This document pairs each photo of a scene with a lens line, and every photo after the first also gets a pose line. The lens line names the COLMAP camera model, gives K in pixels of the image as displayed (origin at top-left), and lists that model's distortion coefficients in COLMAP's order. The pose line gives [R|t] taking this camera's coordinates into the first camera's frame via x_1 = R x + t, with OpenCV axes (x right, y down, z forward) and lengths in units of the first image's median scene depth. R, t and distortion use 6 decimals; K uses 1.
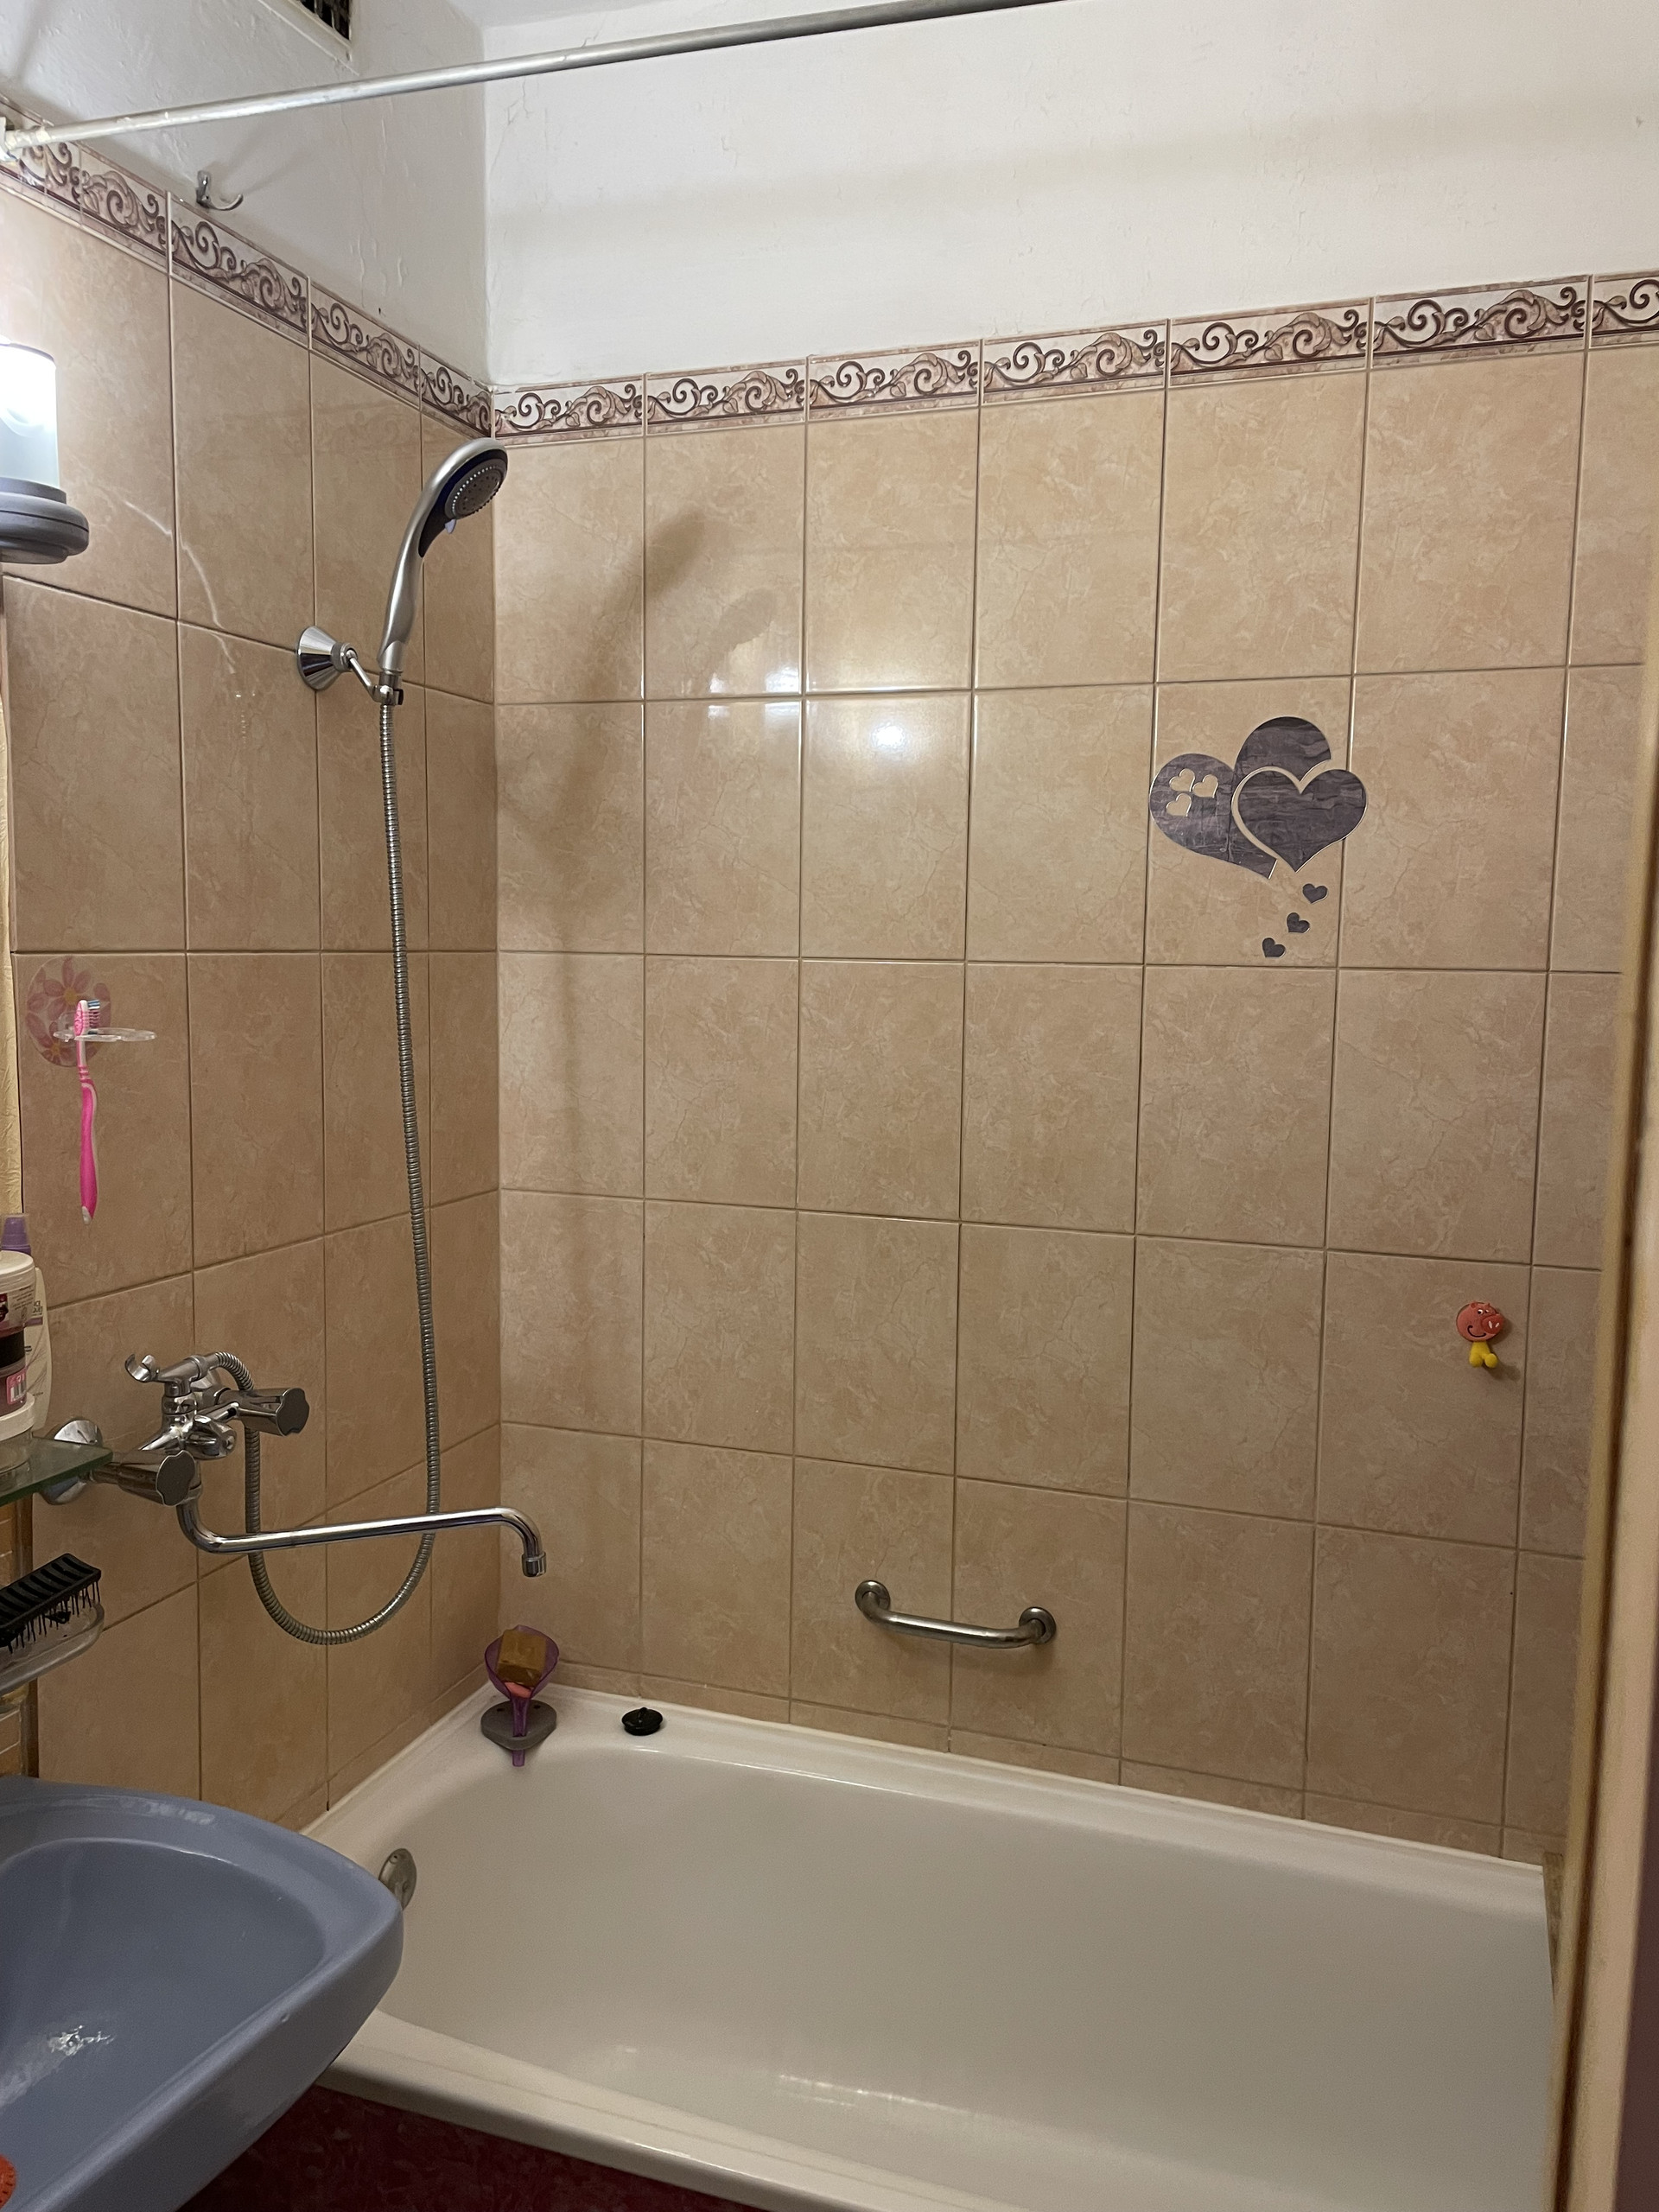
lens RADIAL K [[1667.6, 0, 840.7], [0, 1667.6, 1100.9], [0, 0, 1]] dist [0.104138, -0.153944]
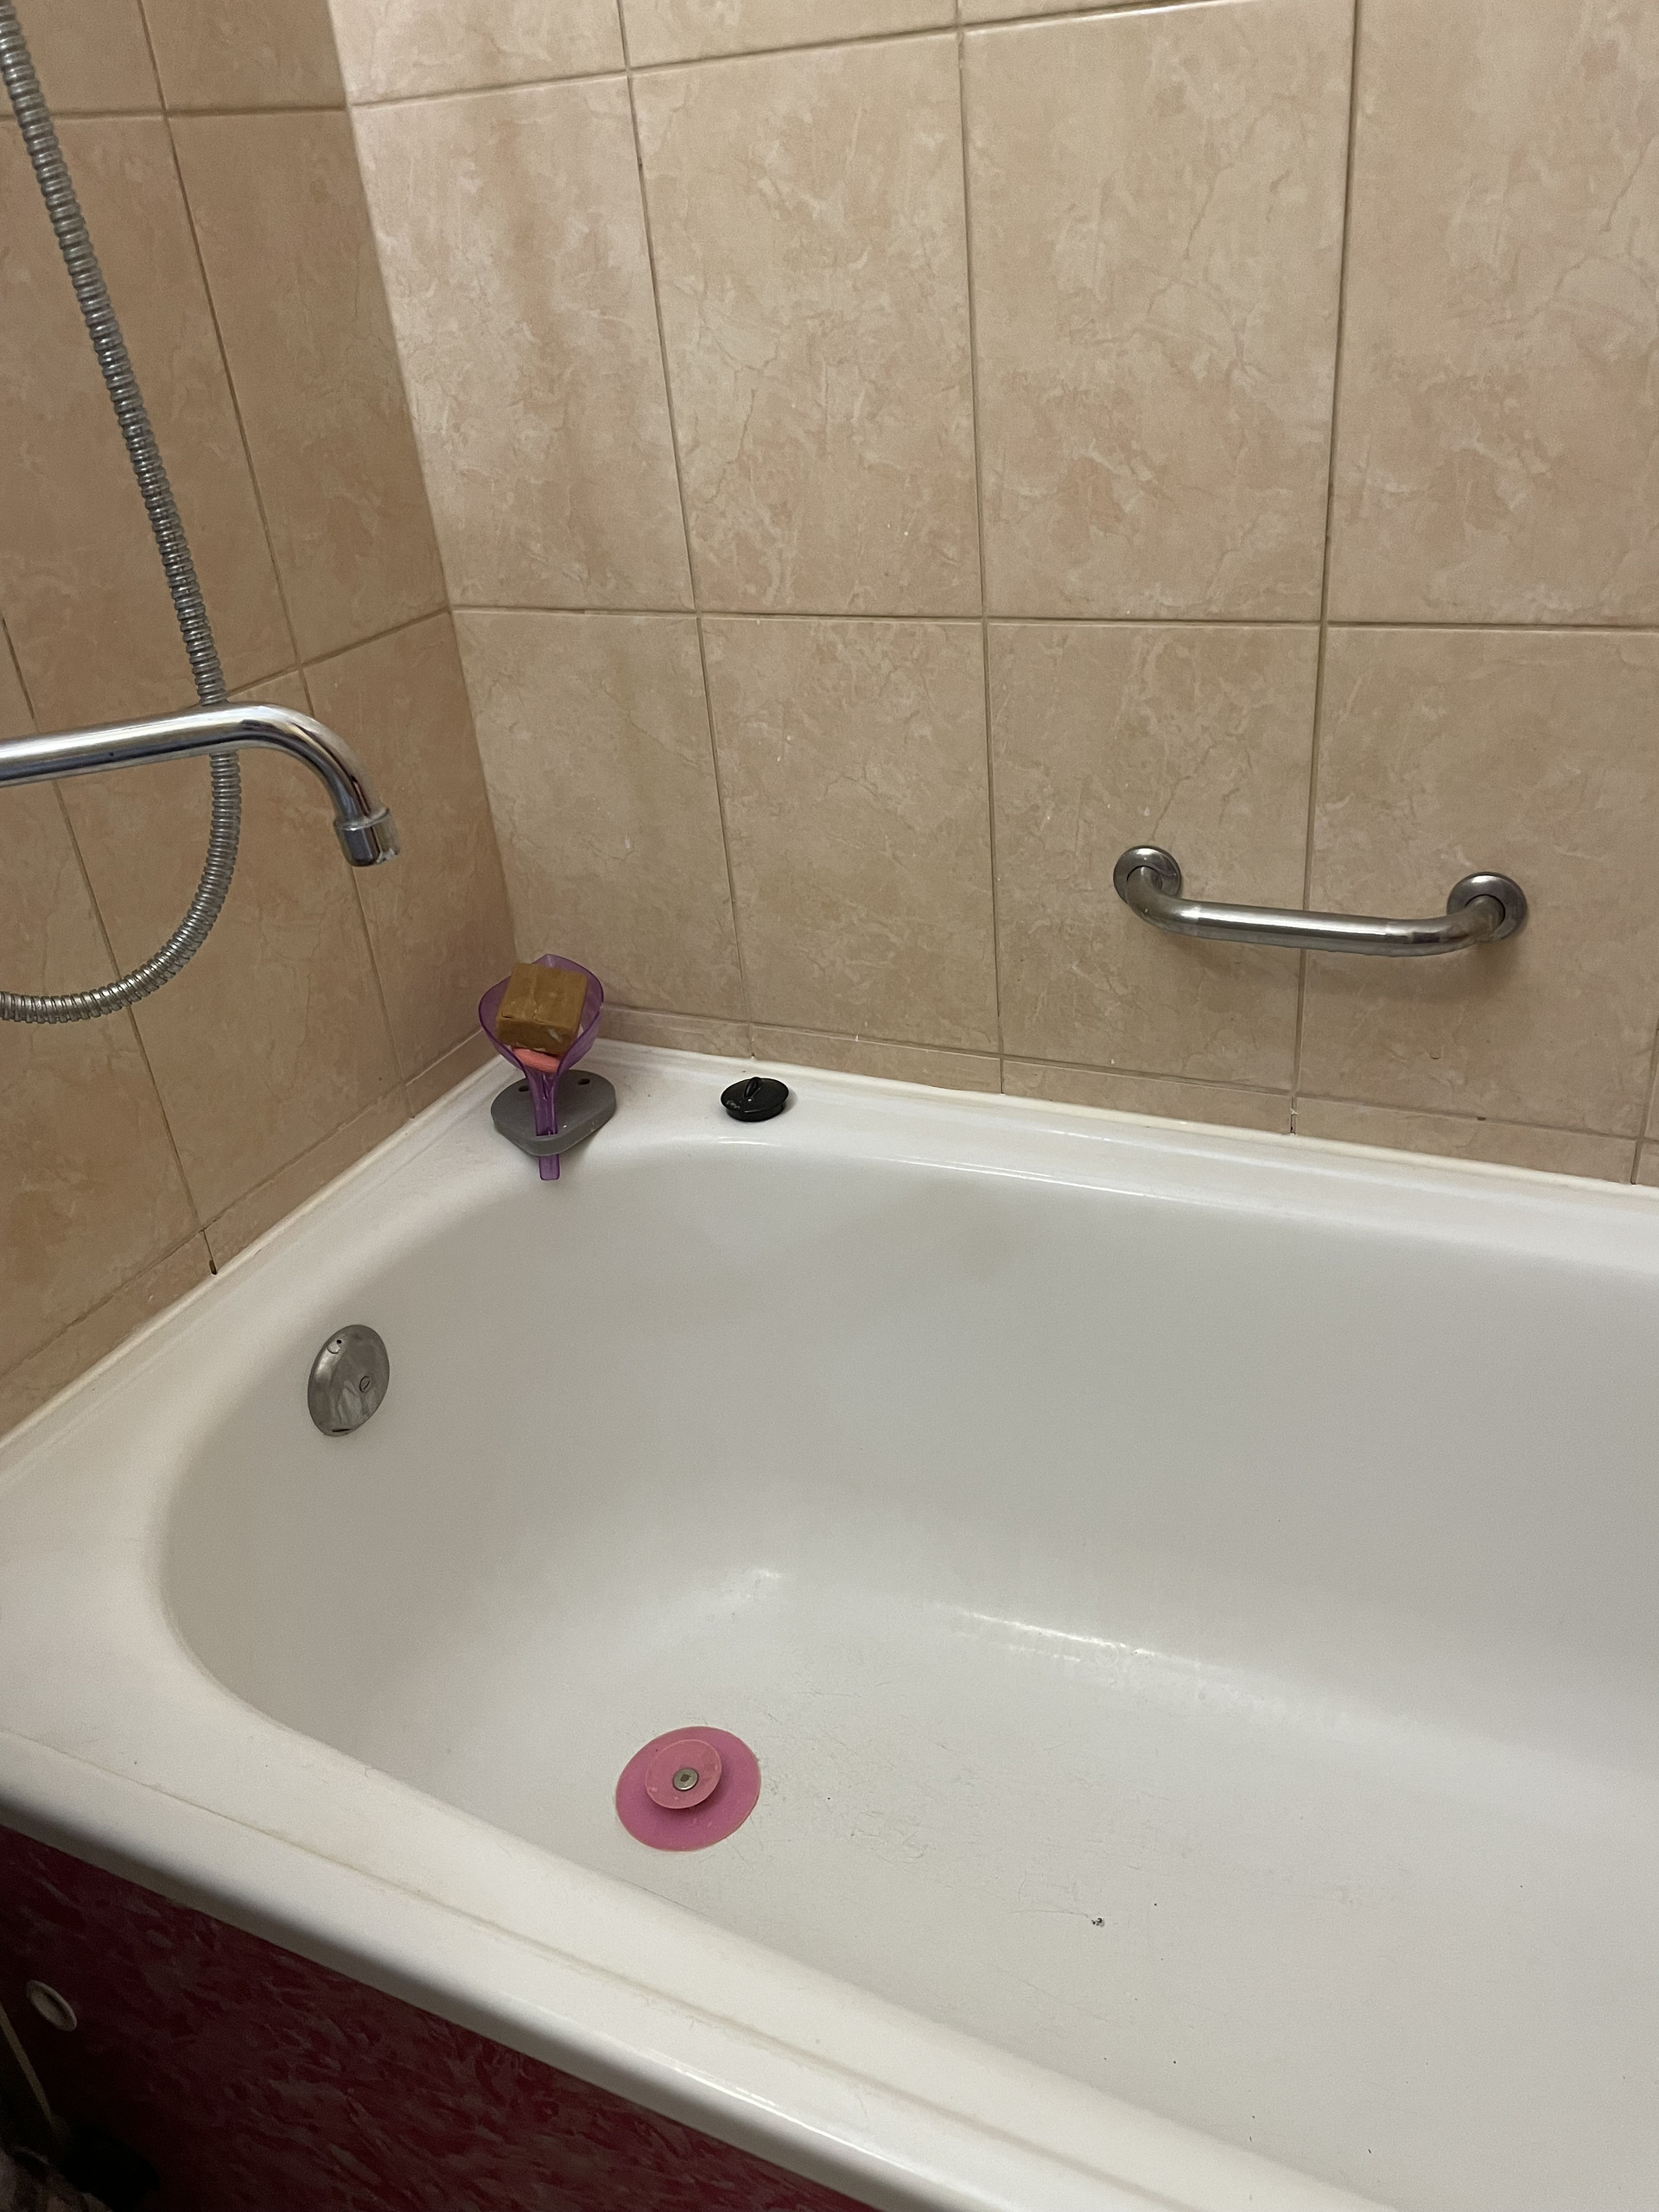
lens RADIAL K [[1667.6, 0, 840.7], [0, 1667.6, 1100.9], [0, 0, 1]] dist [0.104138, -0.153944]
pose [[0.990027, -0.039225, -0.135307, -0.007972], [0.089897, 0.915392, 0.392397, 0.141931], [0.108467, -0.400647, 0.909789, 0.473850]]
